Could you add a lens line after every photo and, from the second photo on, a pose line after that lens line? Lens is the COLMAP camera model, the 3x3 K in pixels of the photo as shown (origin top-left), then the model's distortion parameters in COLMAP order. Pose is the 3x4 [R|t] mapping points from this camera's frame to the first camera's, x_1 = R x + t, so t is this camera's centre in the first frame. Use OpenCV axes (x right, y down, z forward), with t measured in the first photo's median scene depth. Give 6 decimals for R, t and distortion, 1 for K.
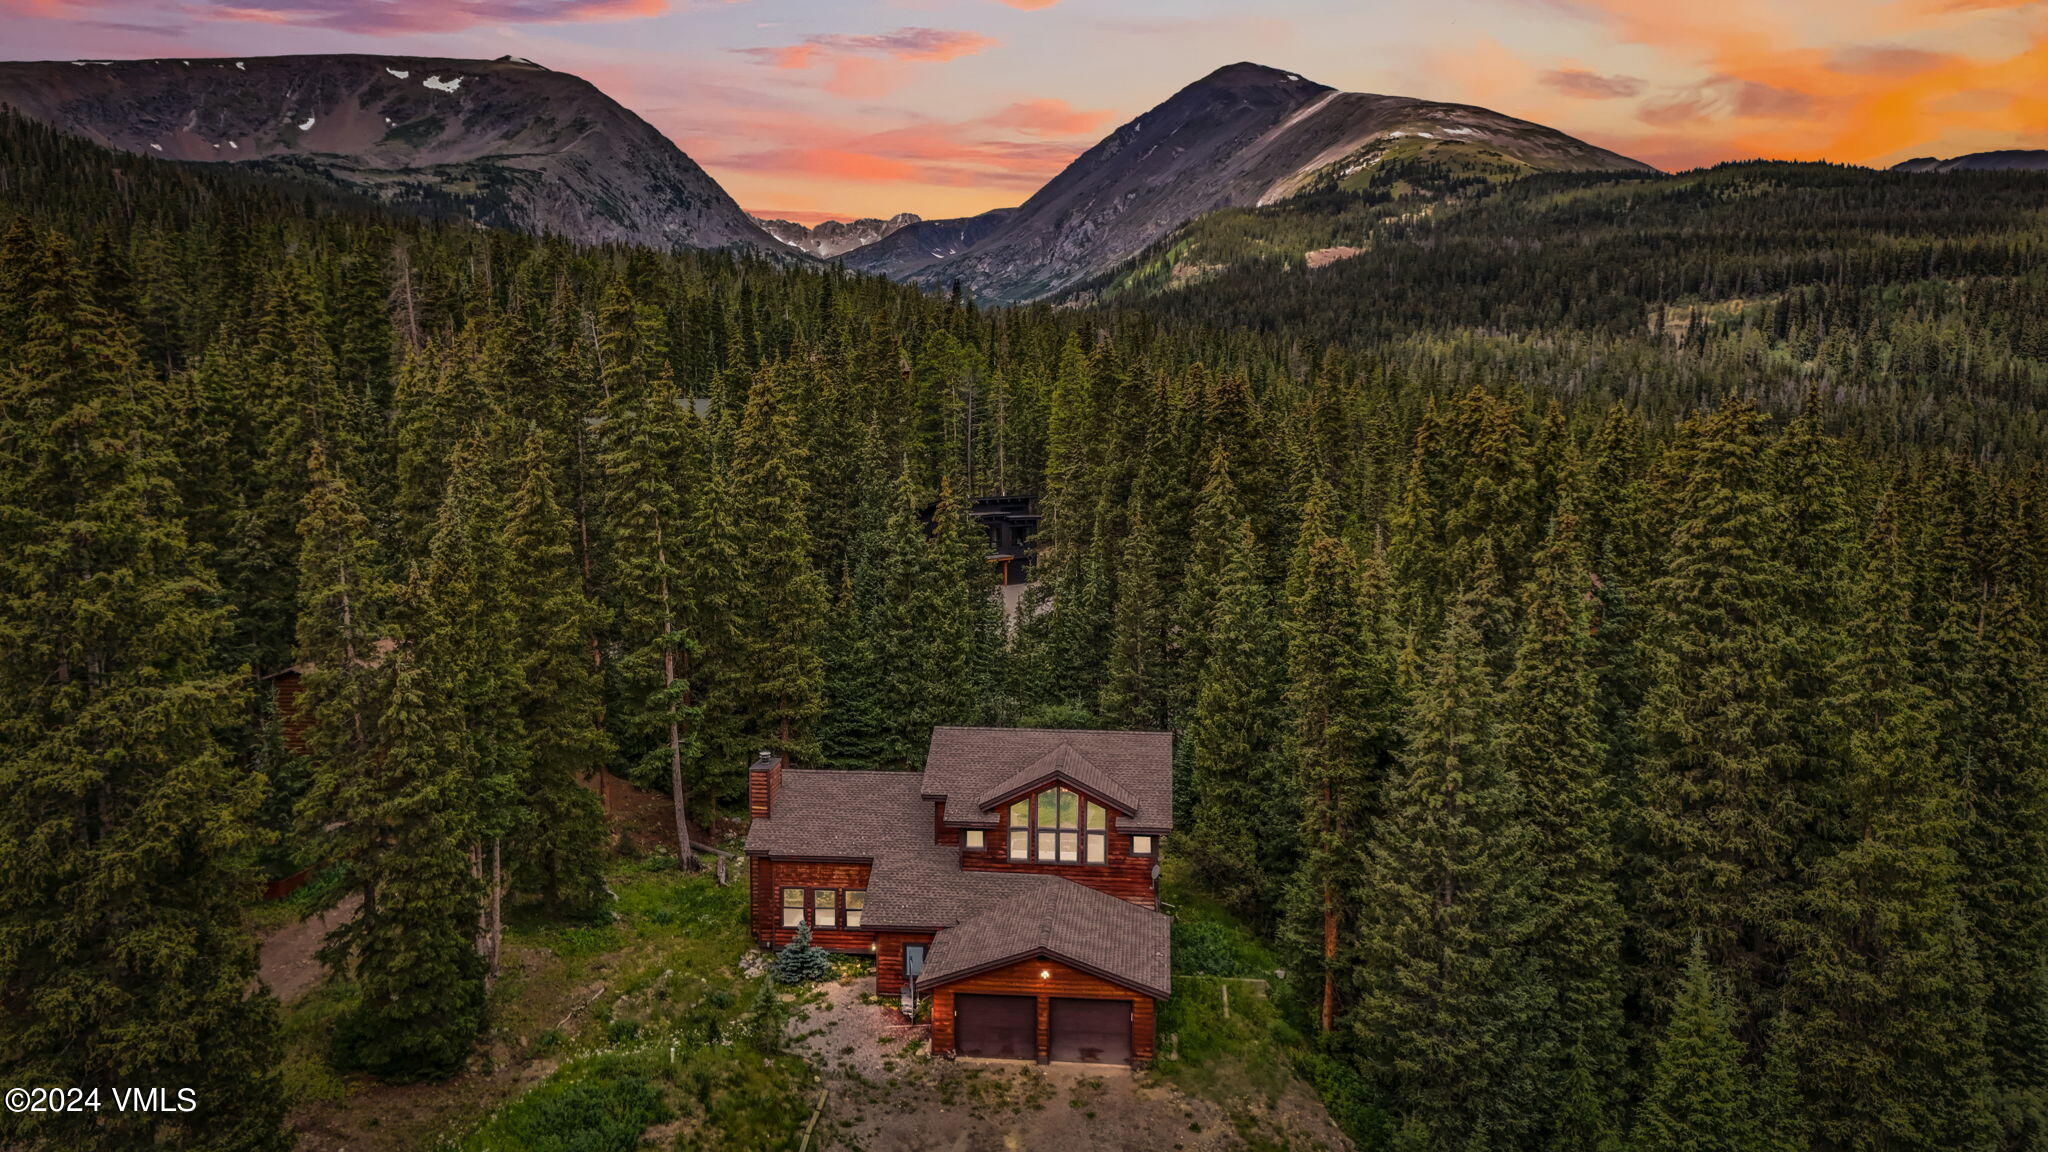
lens RADIAL K [[1488.9, 0, 1024.0], [0, 1488.9, 576.0], [0, 0, 1]] dist [0.091820, -0.107778]
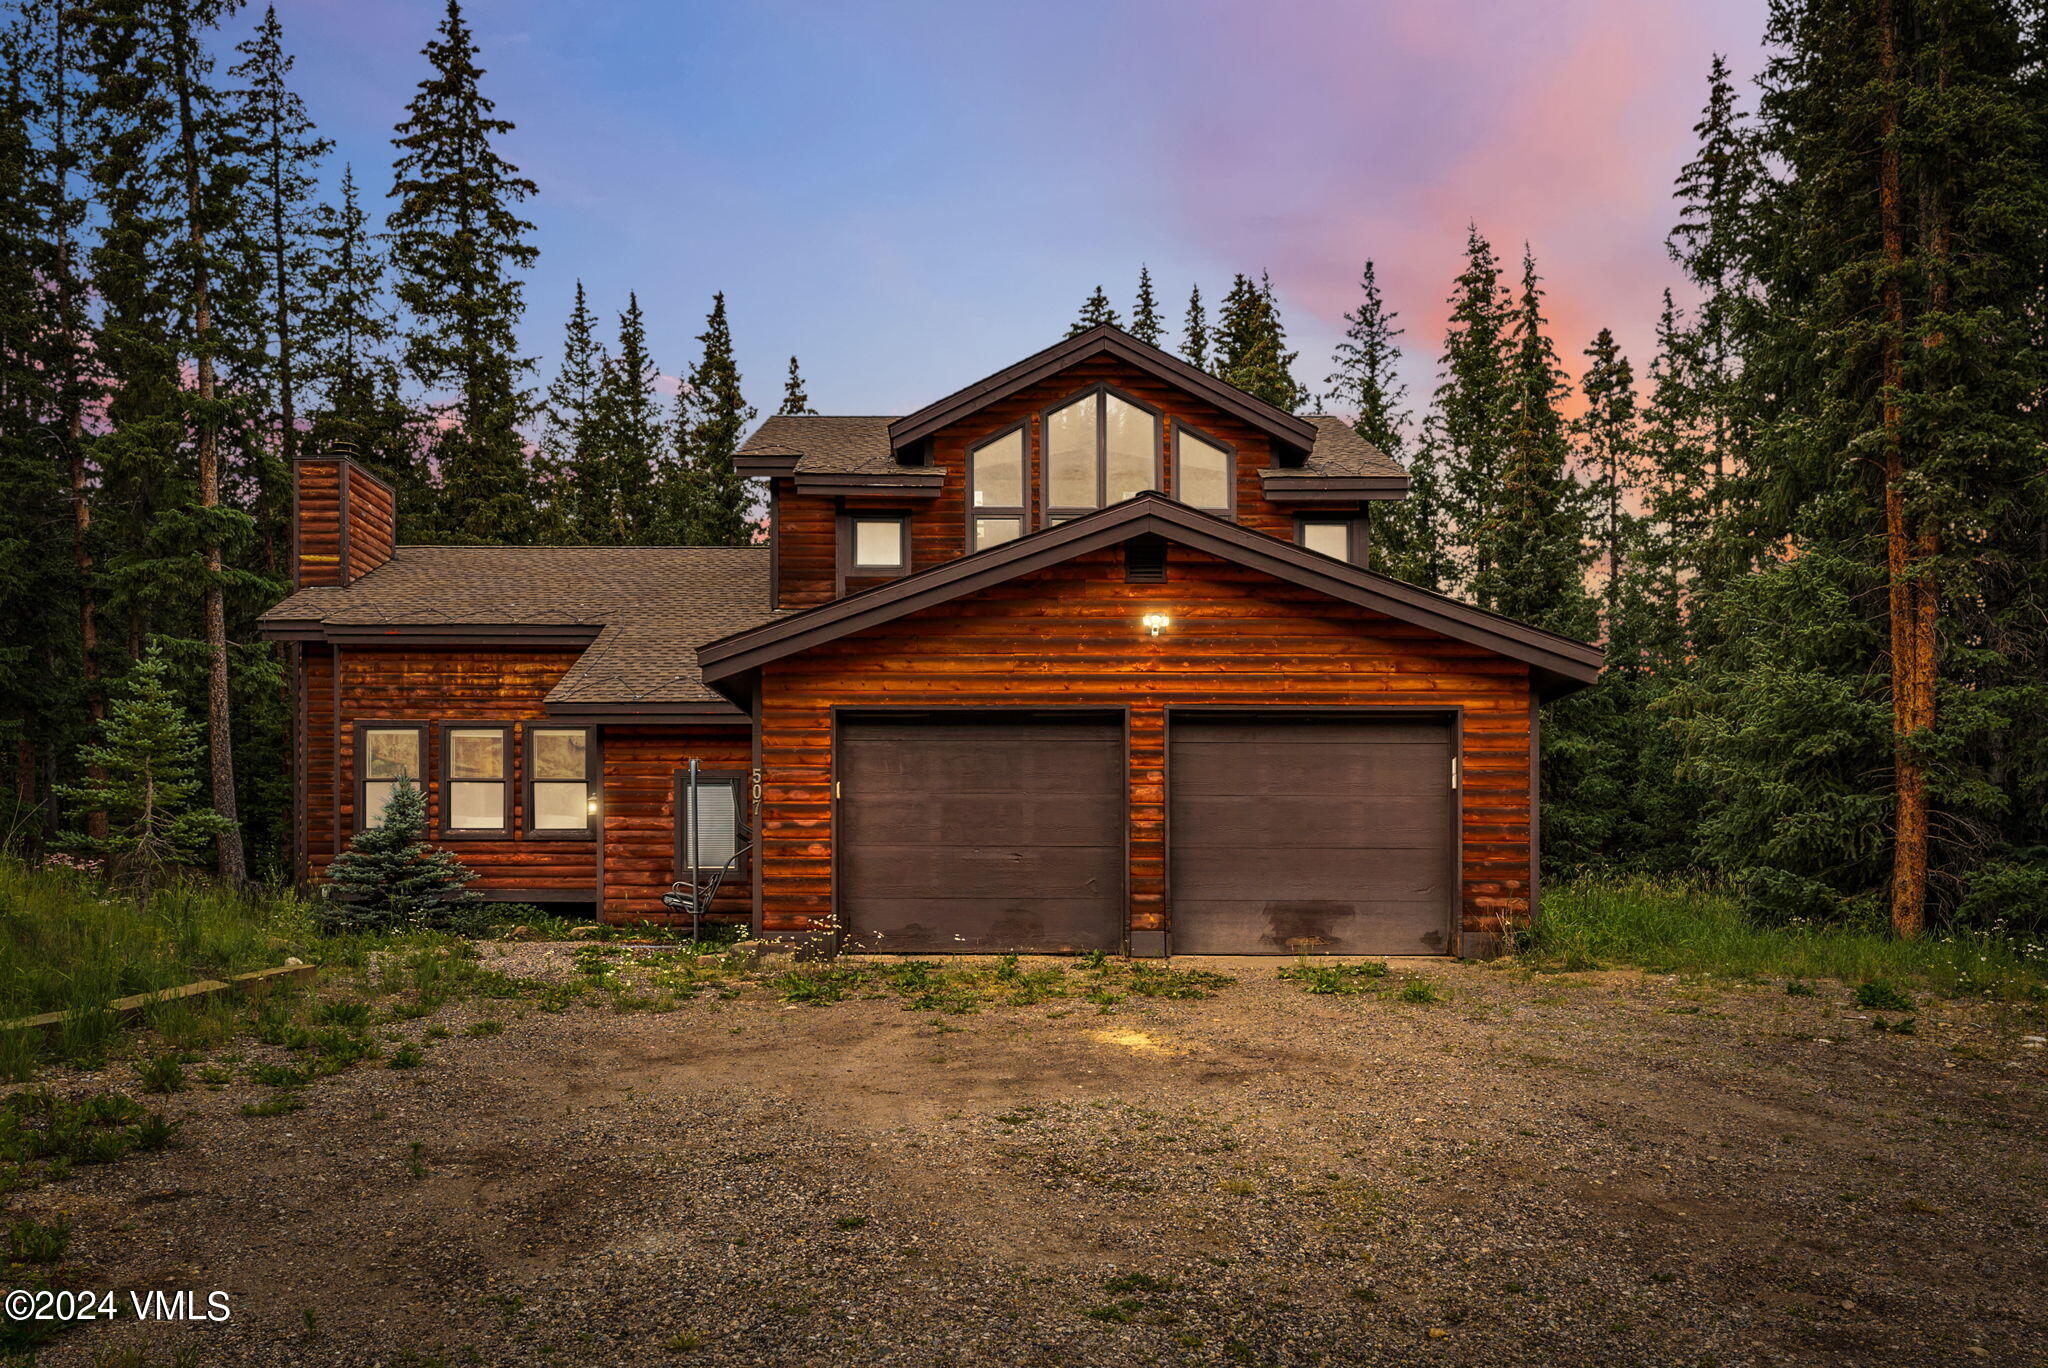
lens RADIAL K [[1514.2, 0, 1024.3], [0, 1514.2, 878.6], [0, 0, 1]] dist [-0.000872, 0.003517]
pose [[0.993097, 0.004683, 0.117198, -0.042437], [0.011051, 0.991022, -0.133239, 0.351461], [-0.116770, 0.133615, 0.984130, 0.730148]]
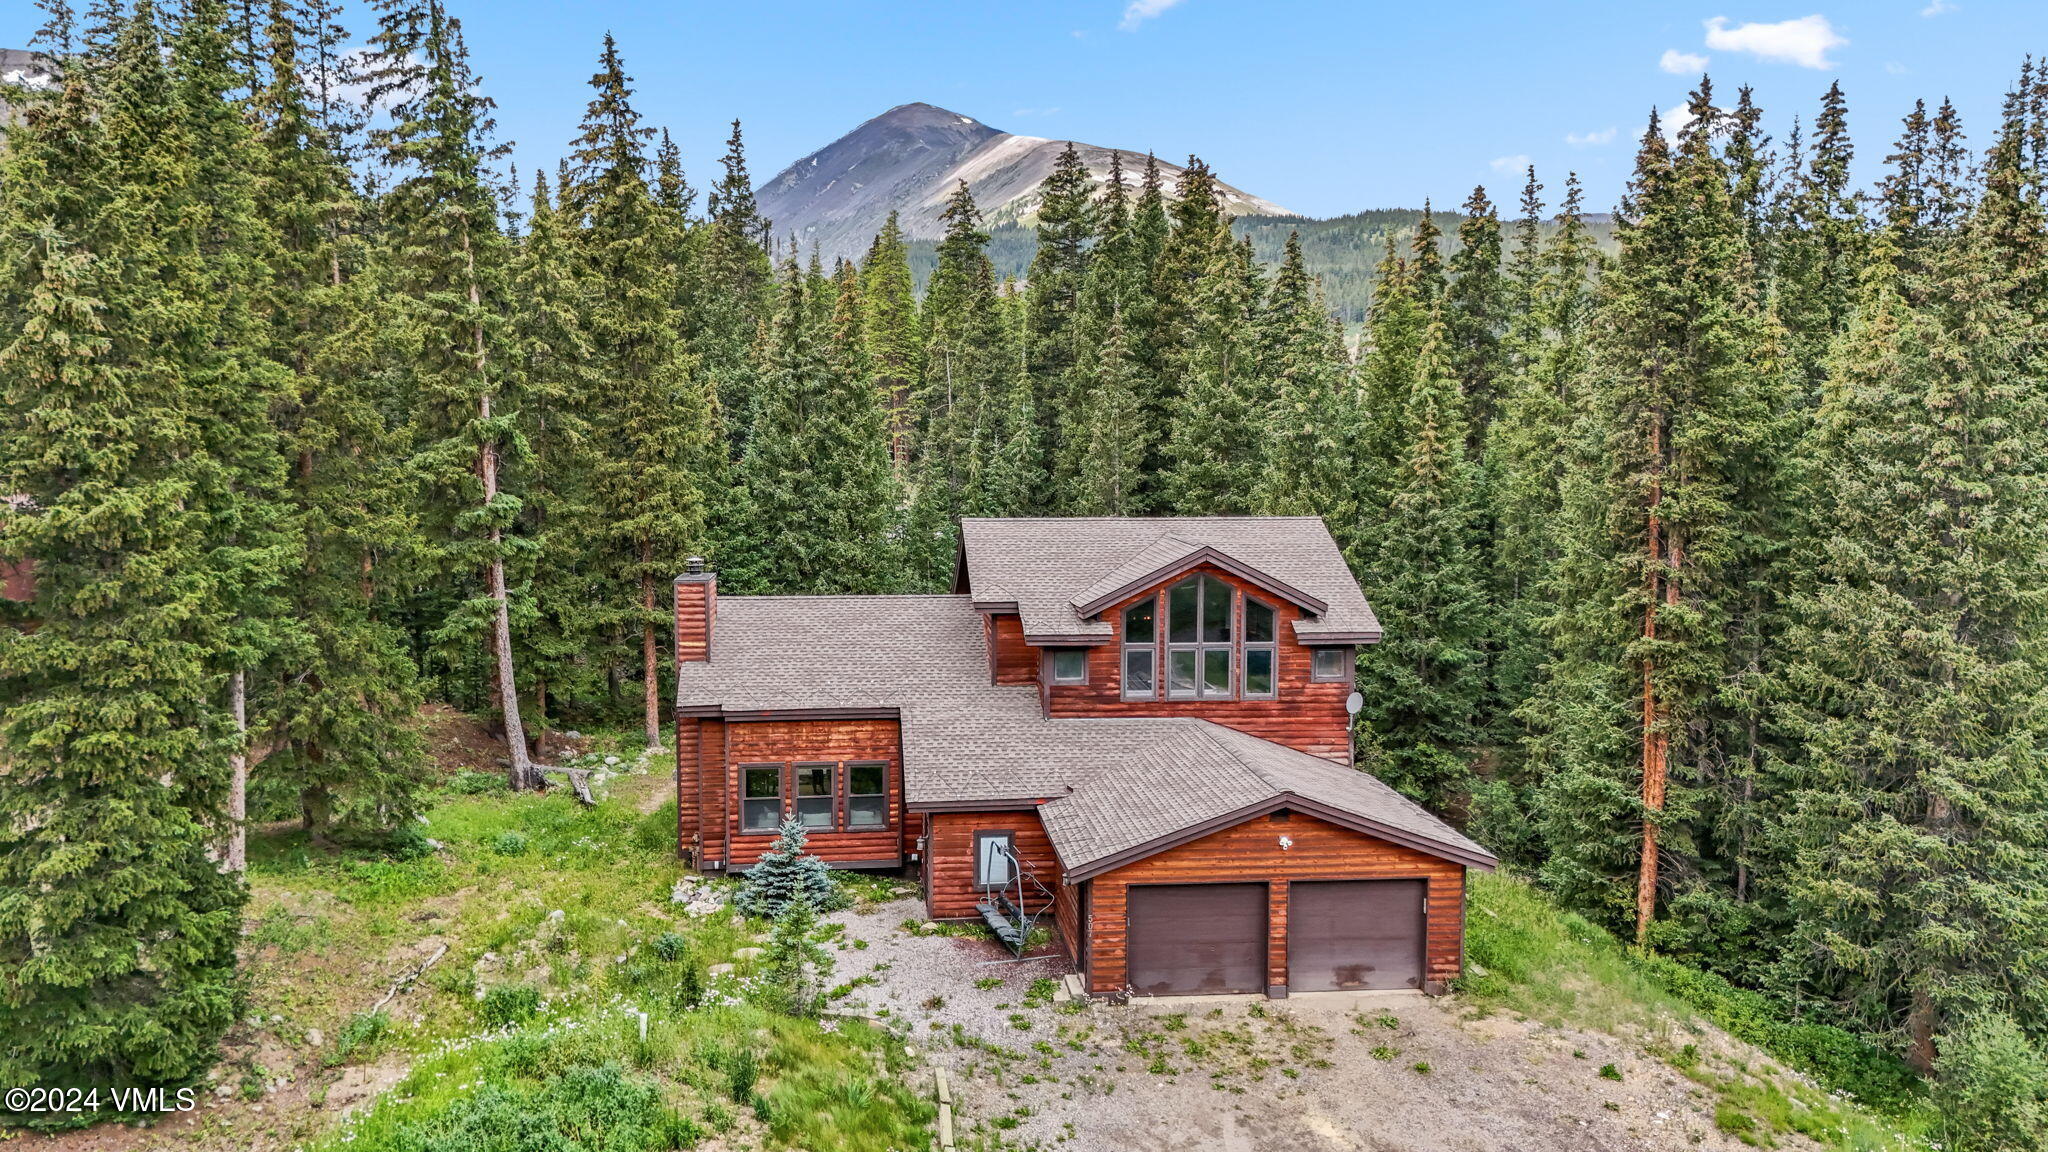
lens RADIAL K [[1493.3, 0, 1019.4], [0, 1493.3, 577.6], [0, 0, 1]] dist [0.085517, -0.078050]
pose [[0.978552, -0.020784, 0.204949, -0.204601], [0.025666, 0.999446, -0.021190, 0.172624], [-0.204395, 0.025996, 0.978543, 0.446216]]
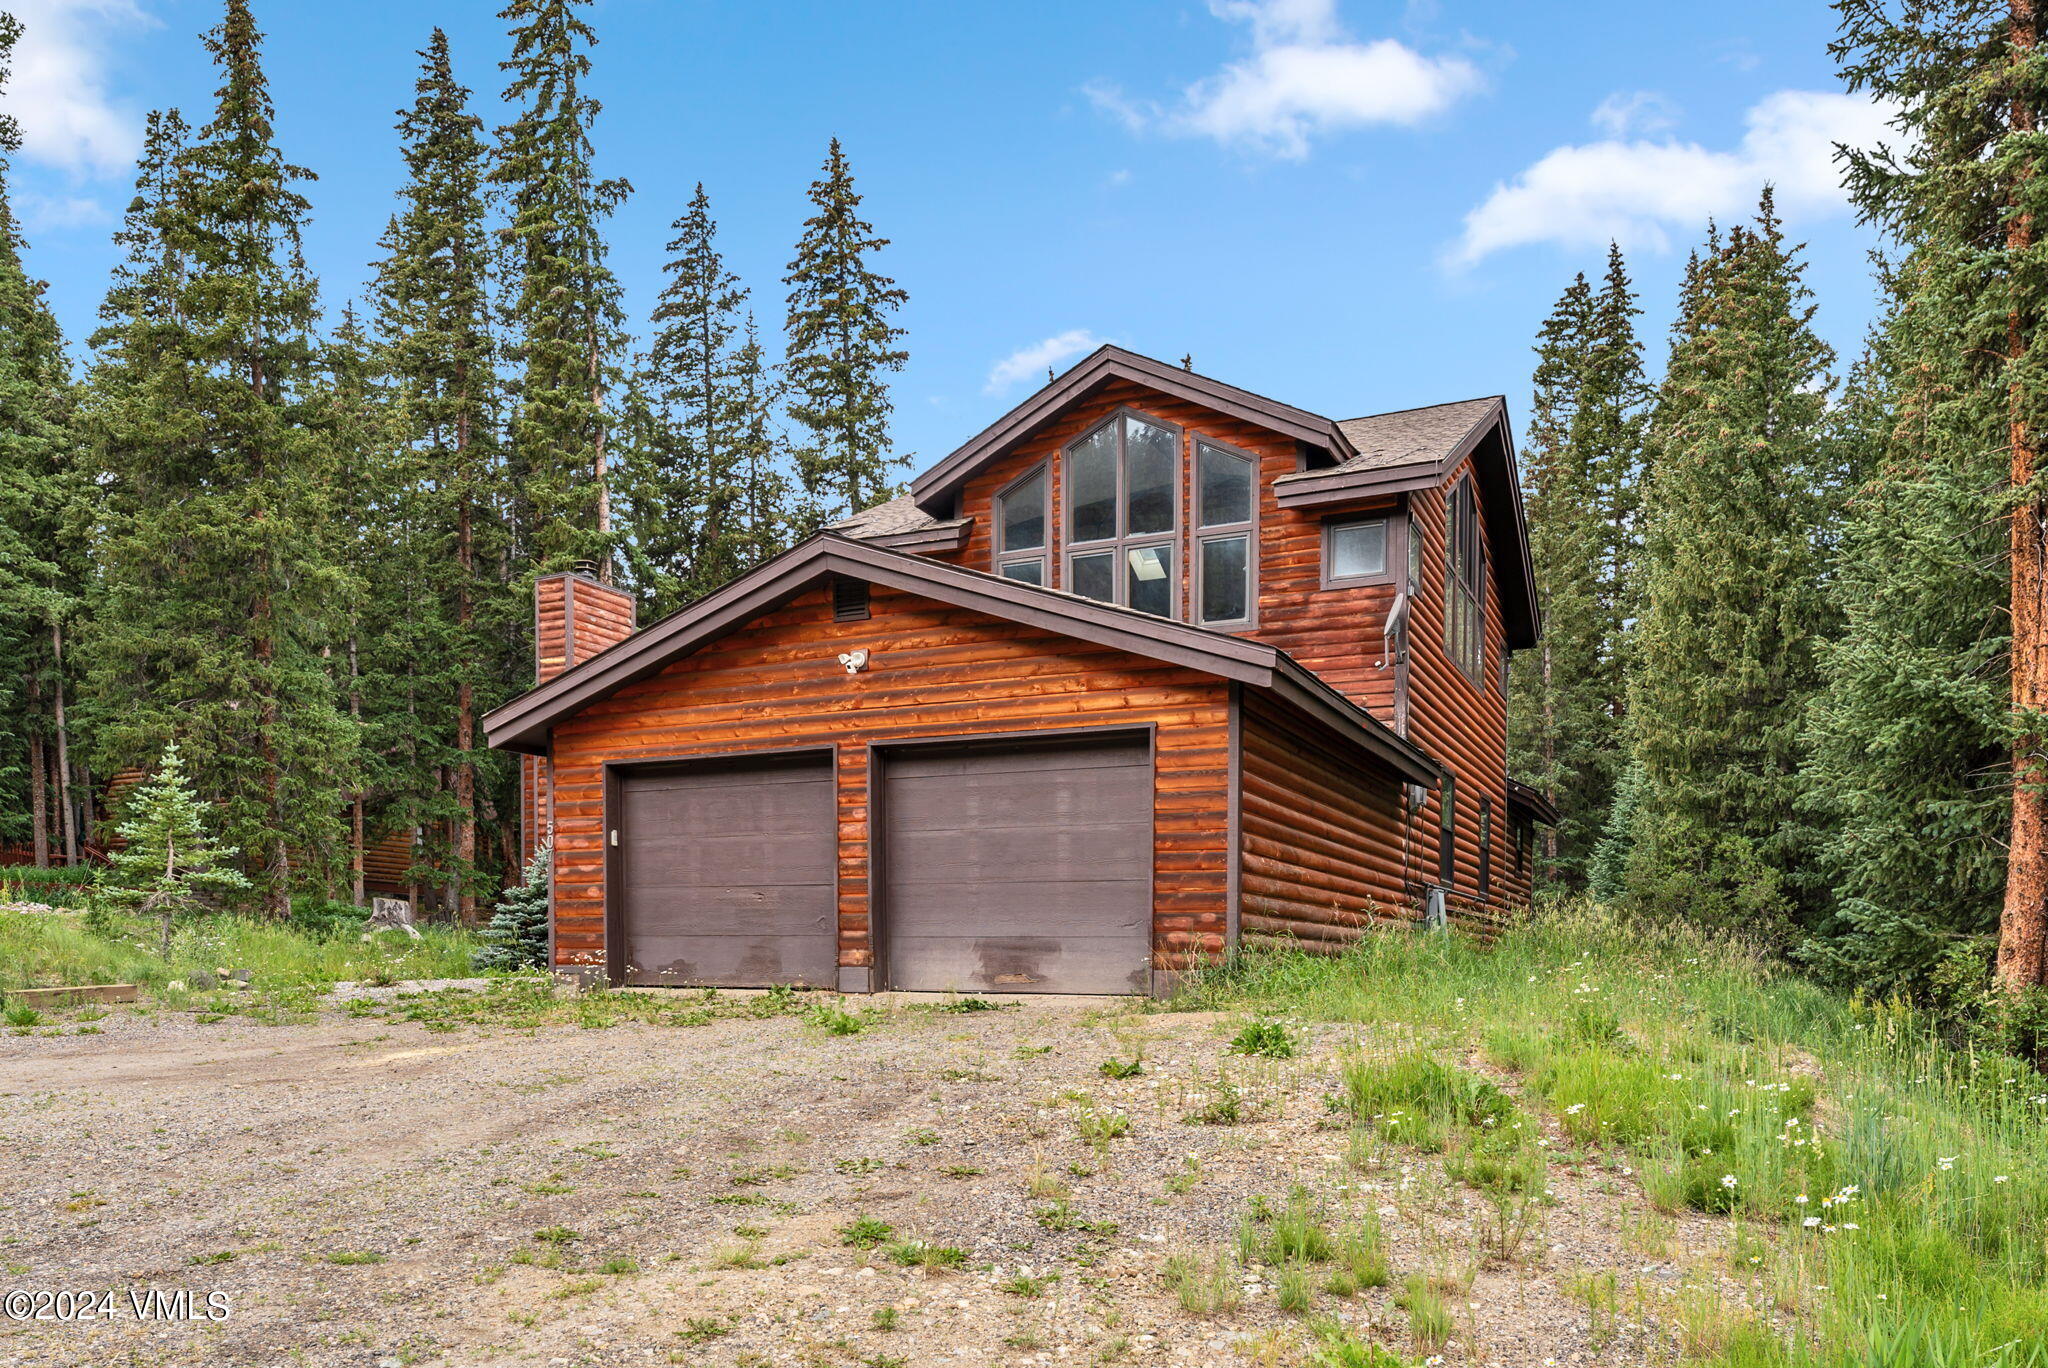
lens RADIAL K [[1488.5, 0, 992.7], [0, 1488.5, 998.2], [0, 0, 1]] dist [0.001670, -0.004328]
pose [[0.939832, 0.014447, -0.341330, 0.136934], [-0.045867, 0.995396, -0.084162, 0.352168], [0.338543, 0.094754, 0.936168, 0.752736]]
